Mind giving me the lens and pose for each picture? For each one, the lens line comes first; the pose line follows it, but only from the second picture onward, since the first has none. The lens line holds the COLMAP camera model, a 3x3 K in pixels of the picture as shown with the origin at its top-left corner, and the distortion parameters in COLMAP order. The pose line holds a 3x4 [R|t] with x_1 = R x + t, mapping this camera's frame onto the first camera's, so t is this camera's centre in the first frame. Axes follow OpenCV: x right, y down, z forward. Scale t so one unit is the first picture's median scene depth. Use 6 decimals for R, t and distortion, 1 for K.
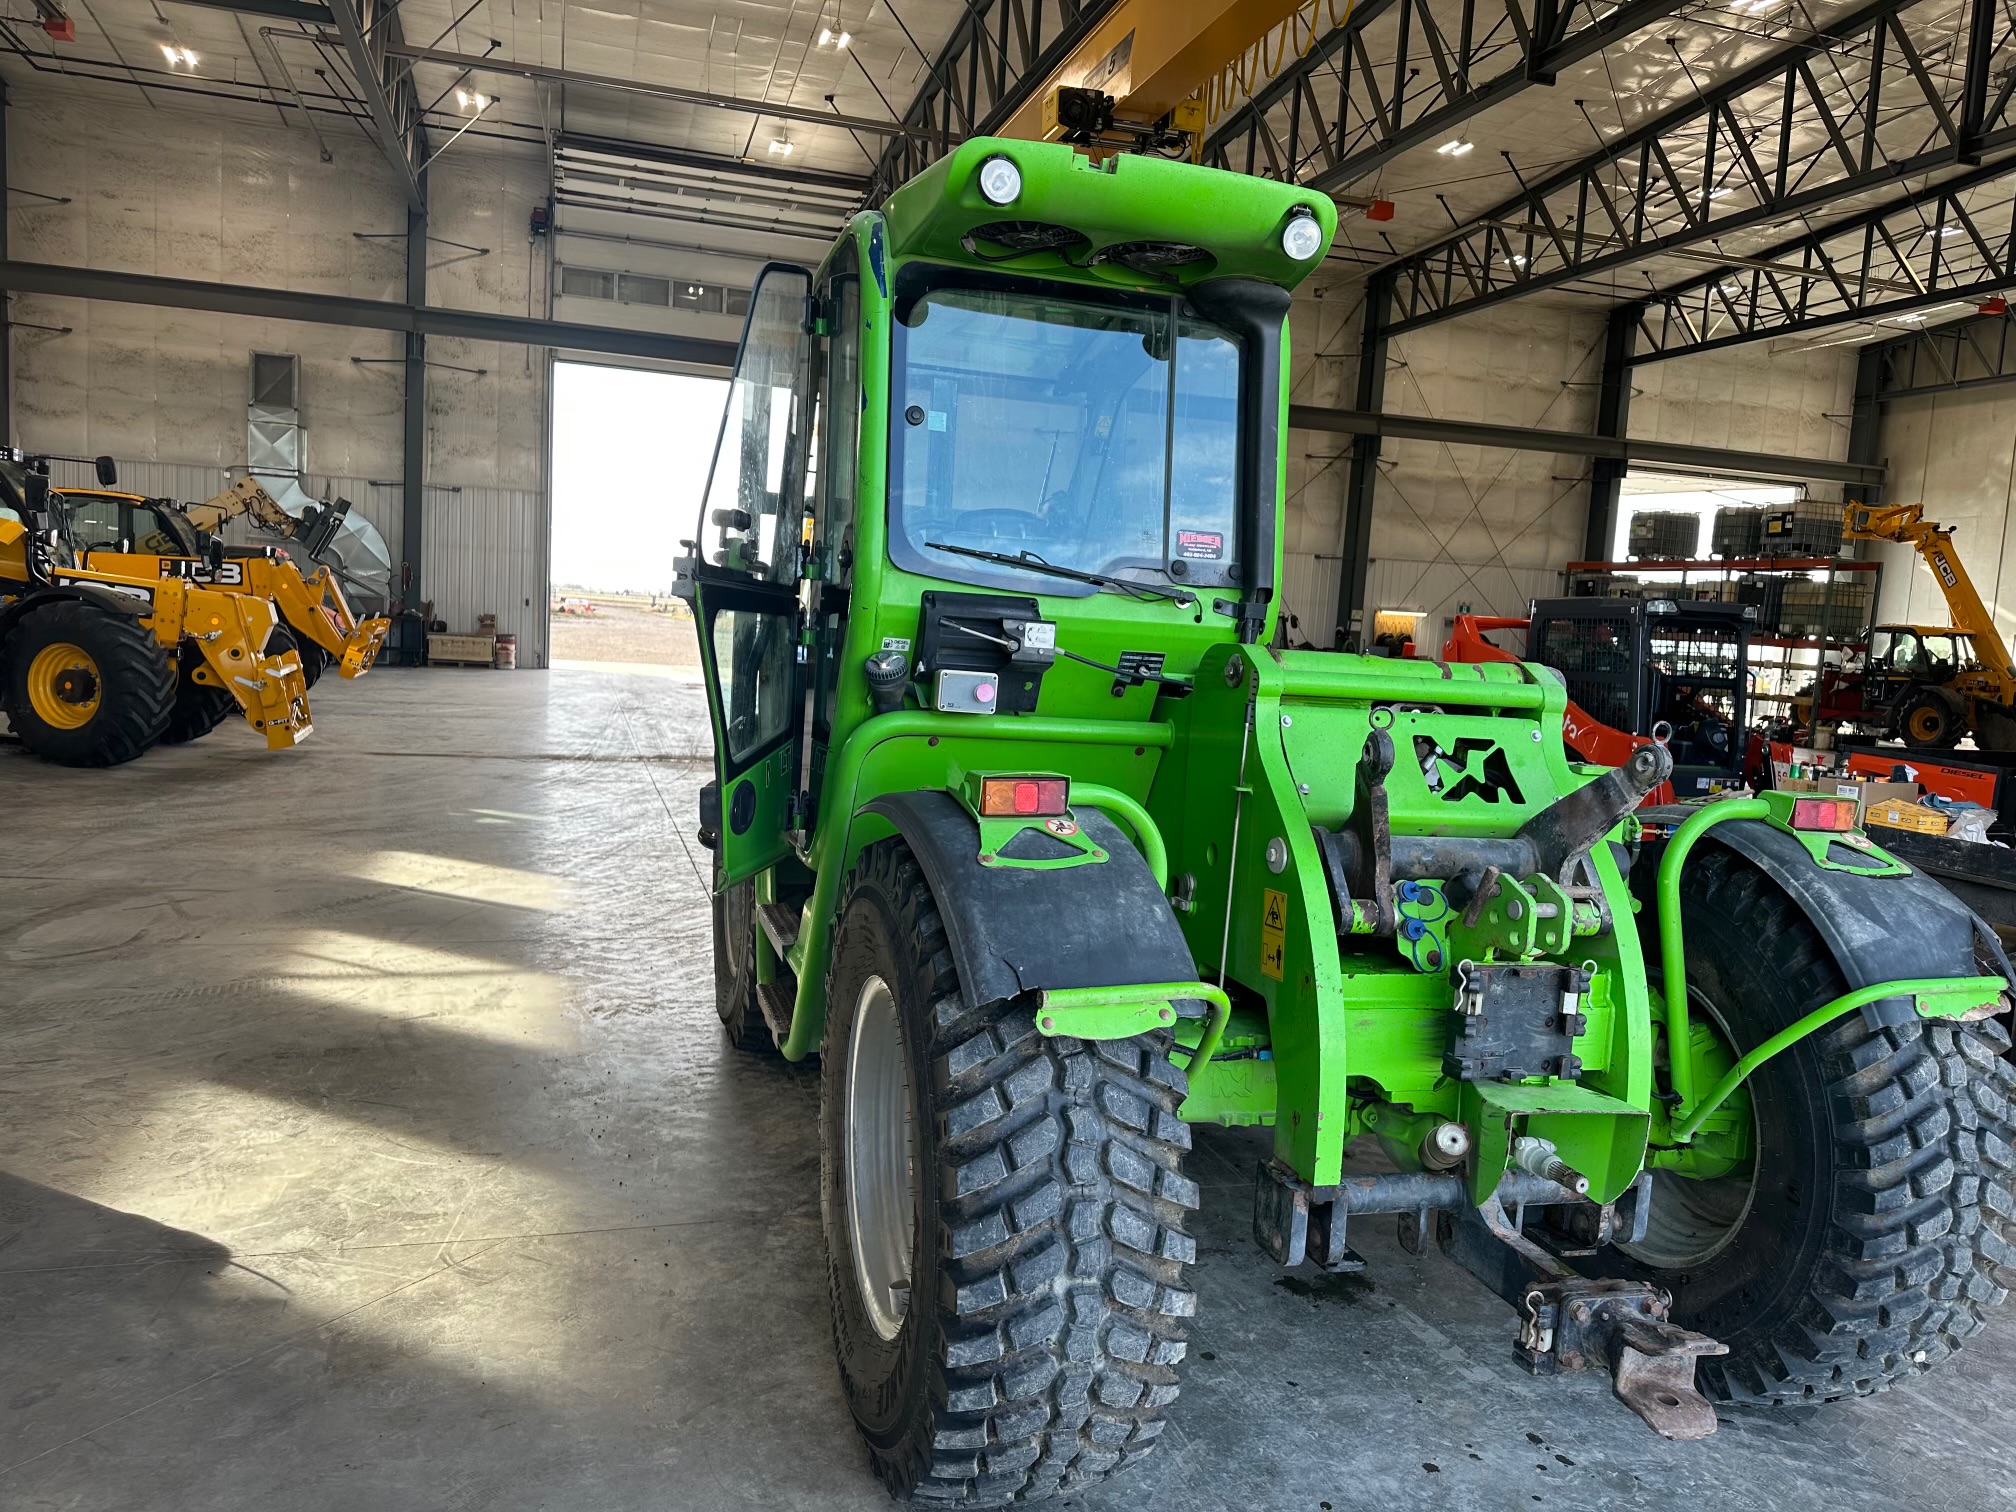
lens RADIAL K [[1424.6, 0, 1008.0], [0, 1424.6, 756.0], [0, 0, 1]] dist [0.038076, -0.042224]
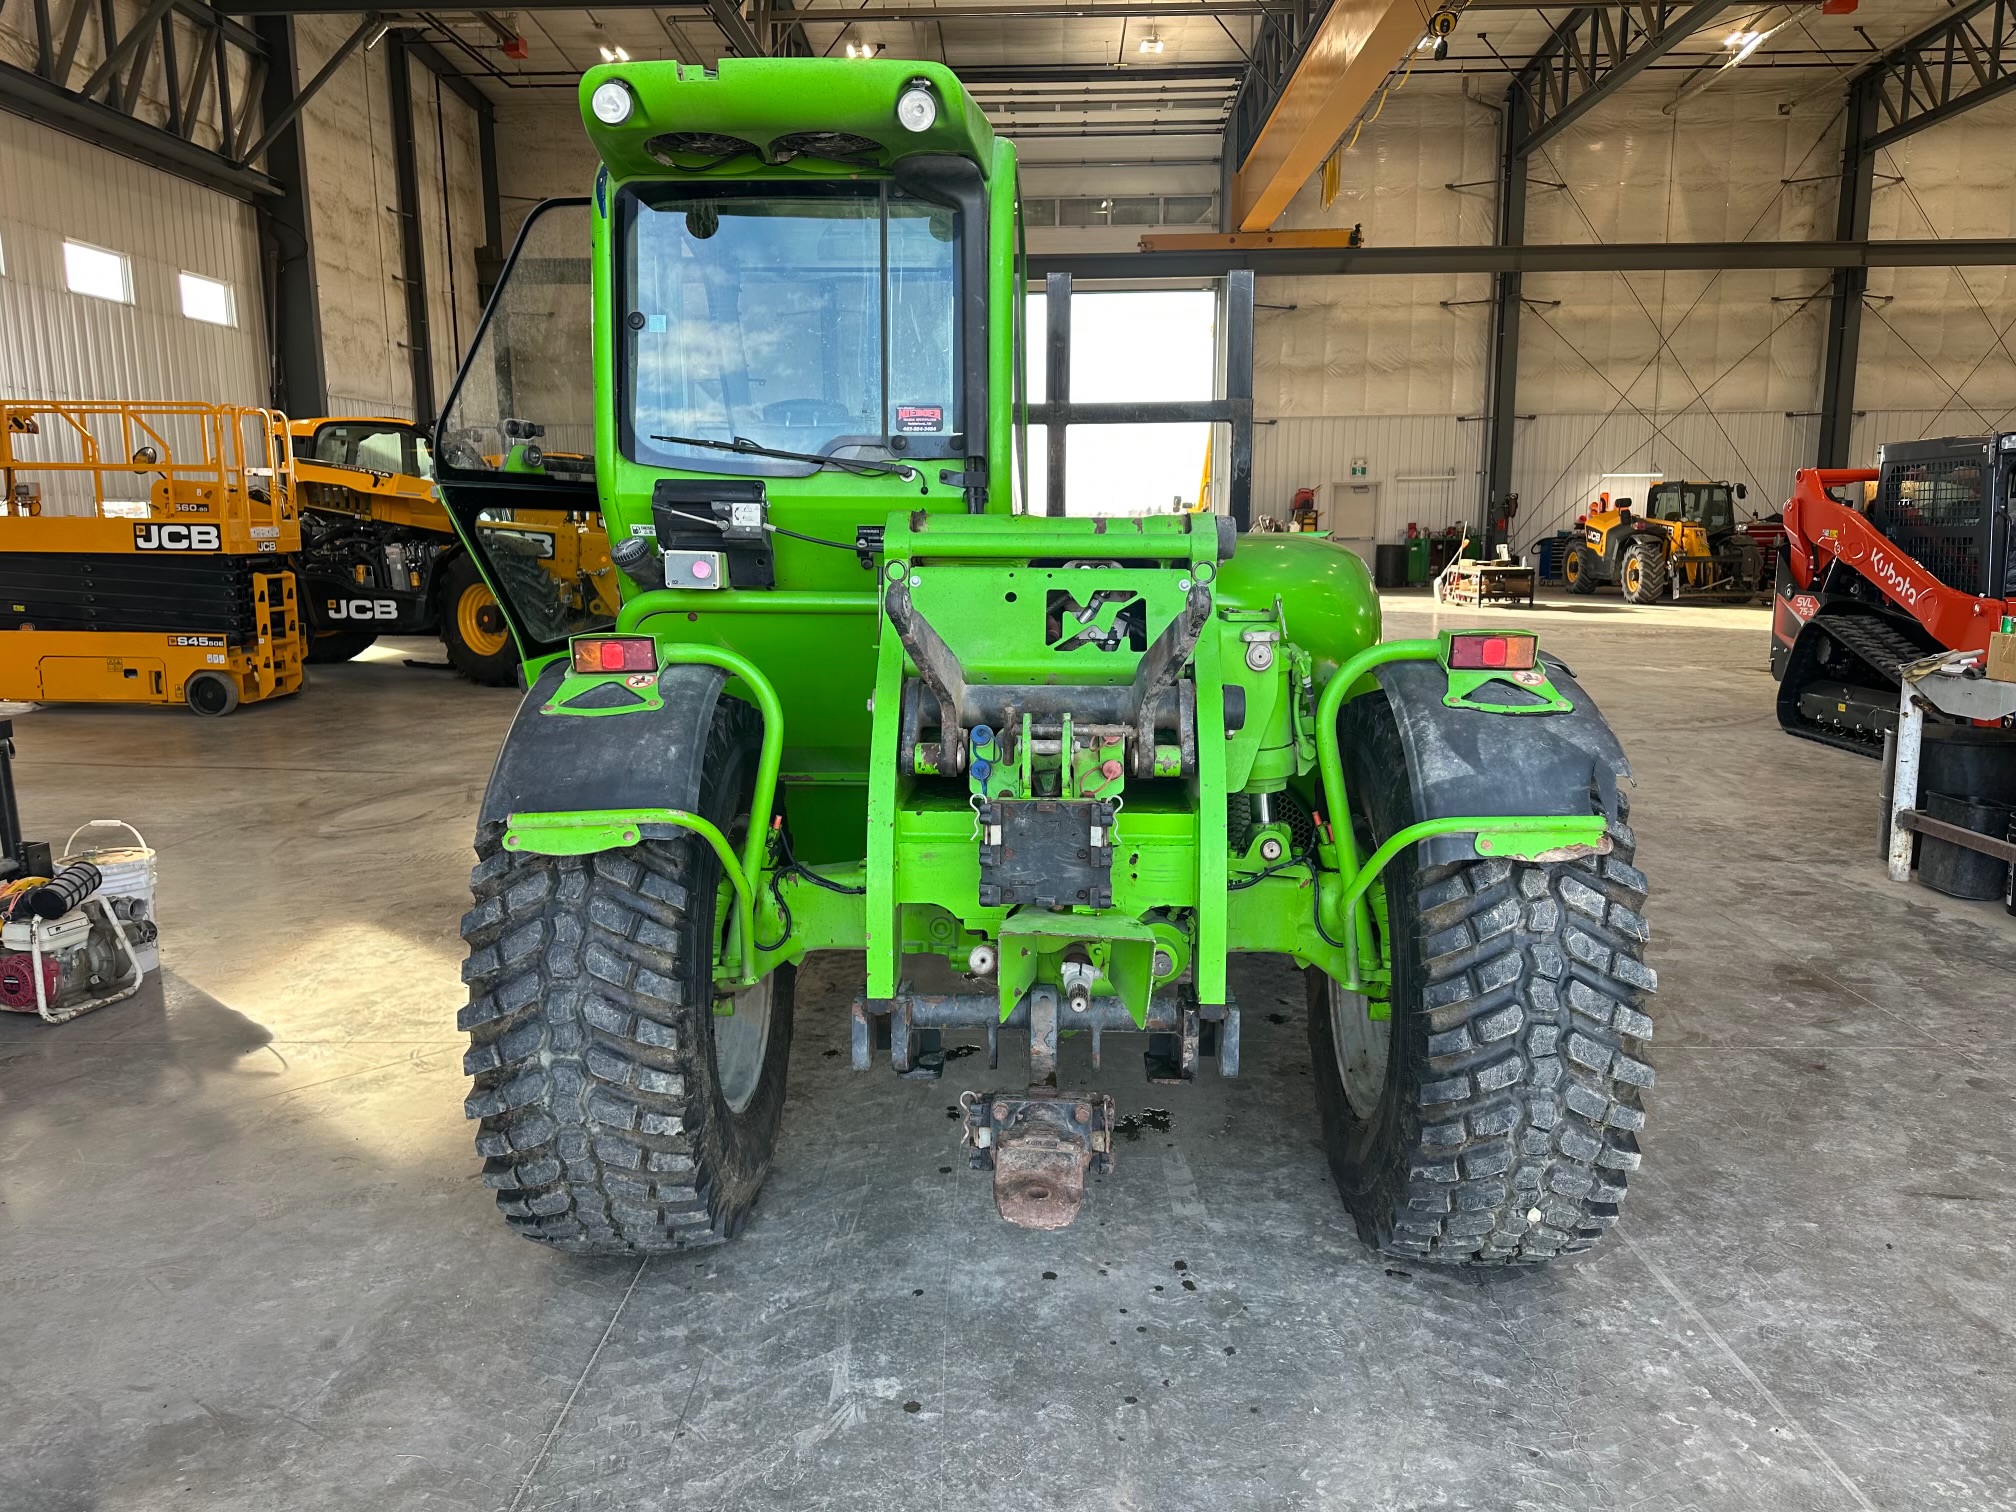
lens RADIAL K [[1424.6, 0, 1008.0], [0, 1424.6, 756.0], [0, 0, 1]] dist [0.038076, -0.042224]
pose [[0.947332, -0.012463, -0.320012, 0.139300], [0.032256, 0.997874, 0.056625, 0.011278], [0.318626, -0.063965, 0.945720, 0.002250]]
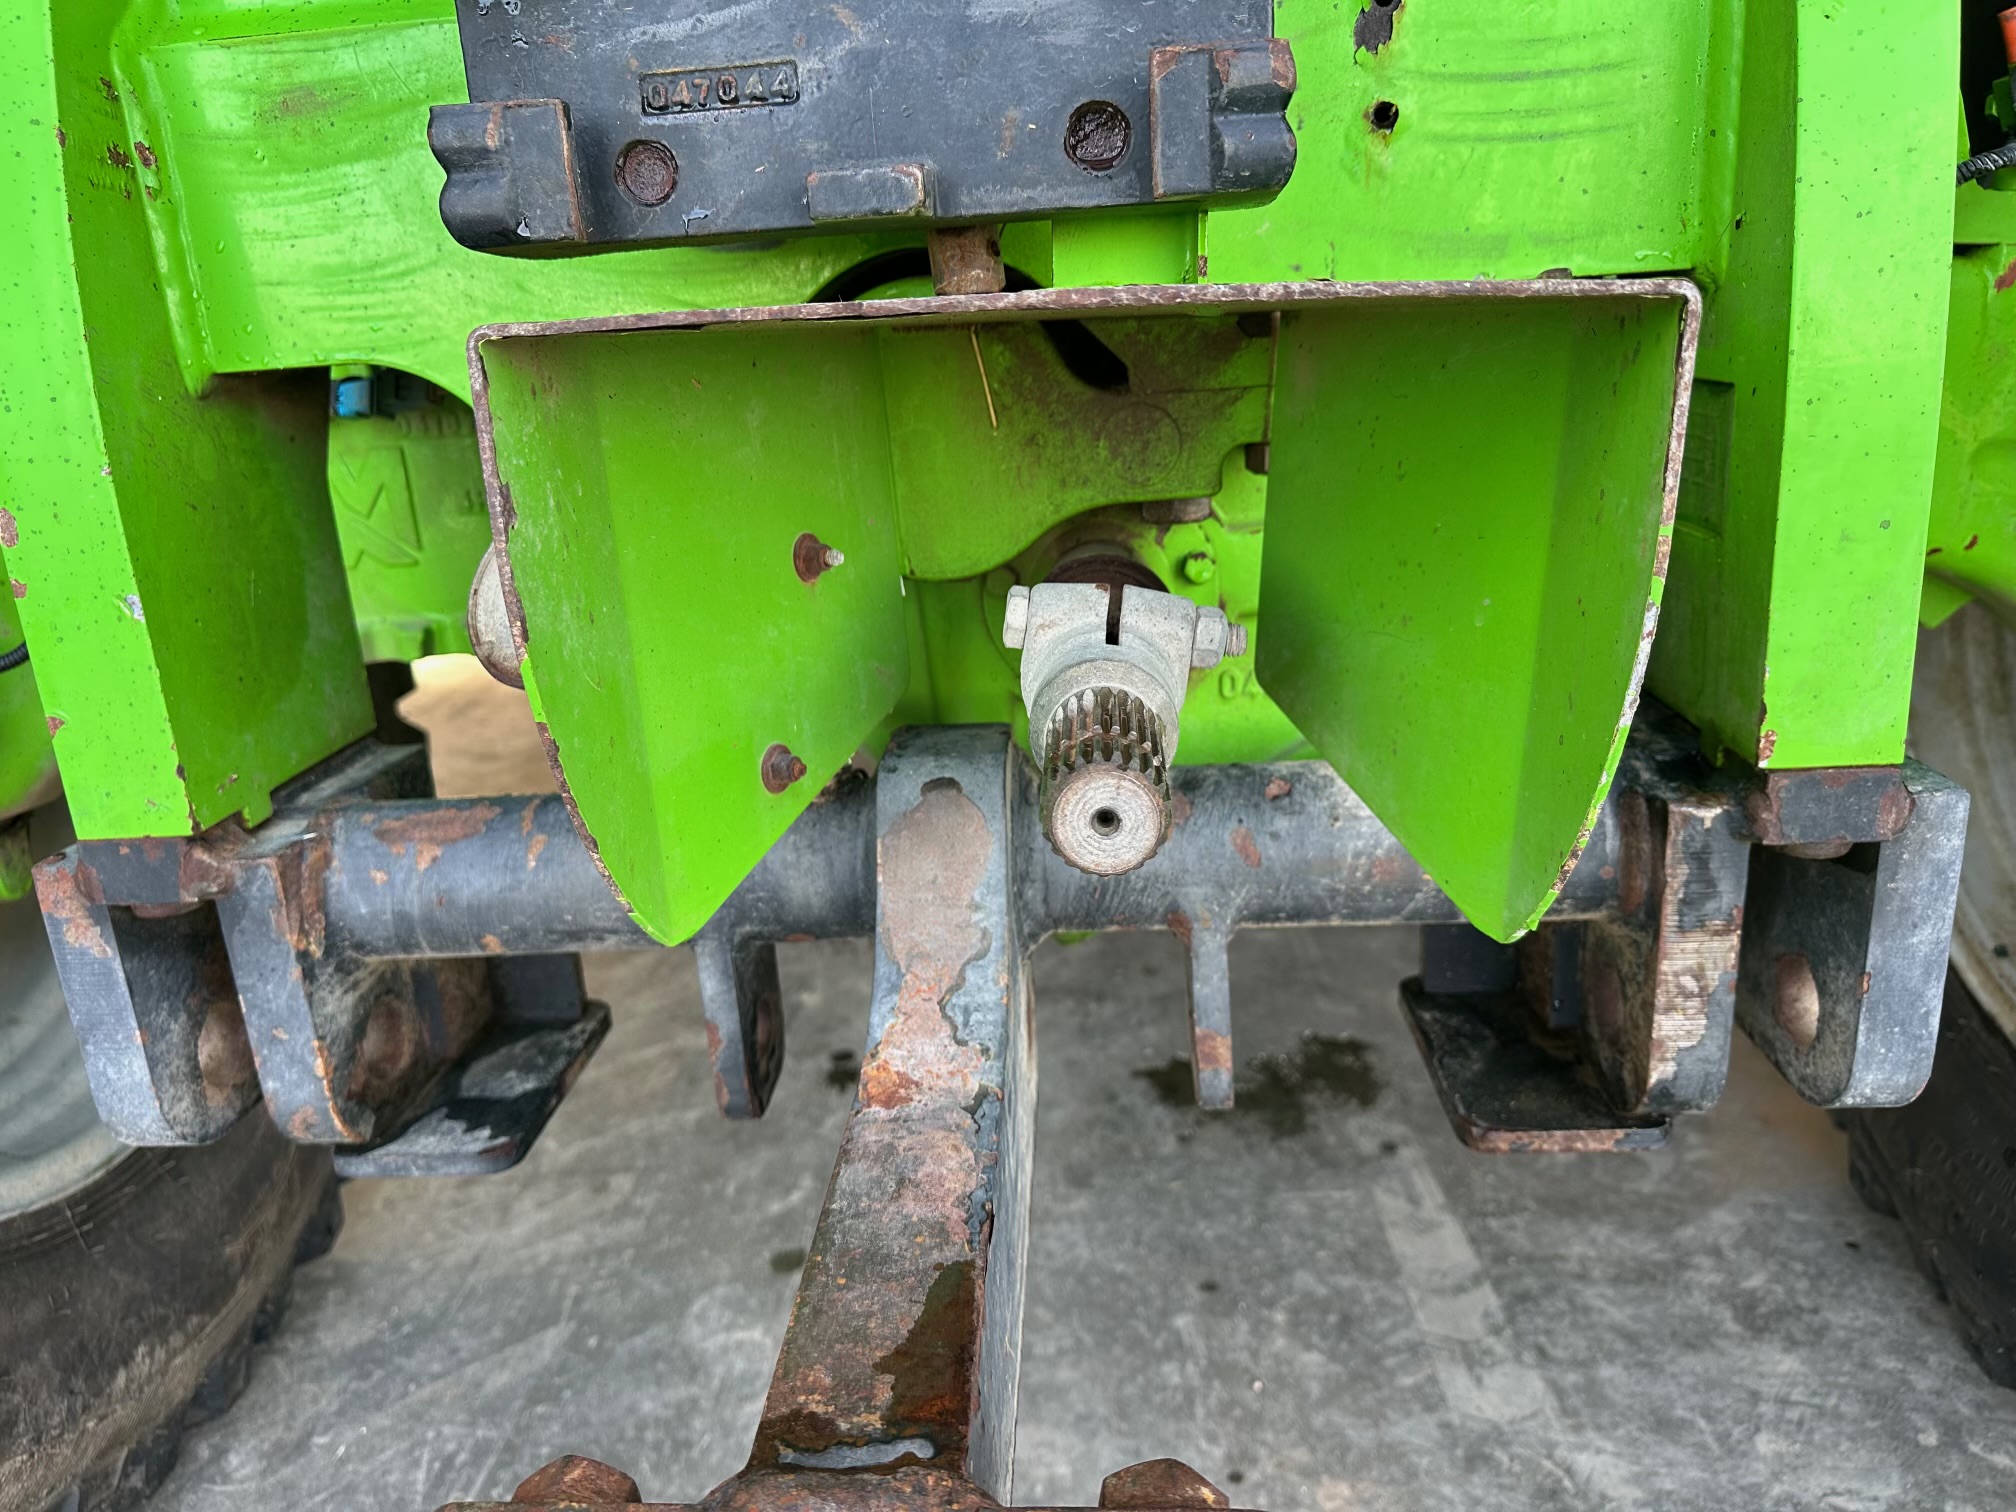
lens RADIAL K [[1424.6, 0, 1008.0], [0, 1424.6, 756.0], [0, 0, 1]] dist [0.038076, -0.042224]
pose [[0.932830, -0.018042, -0.359864, 0.089441], [0.095331, 0.975513, 0.198206, 0.053516], [0.347476, -0.219199, 0.911708, 0.177614]]
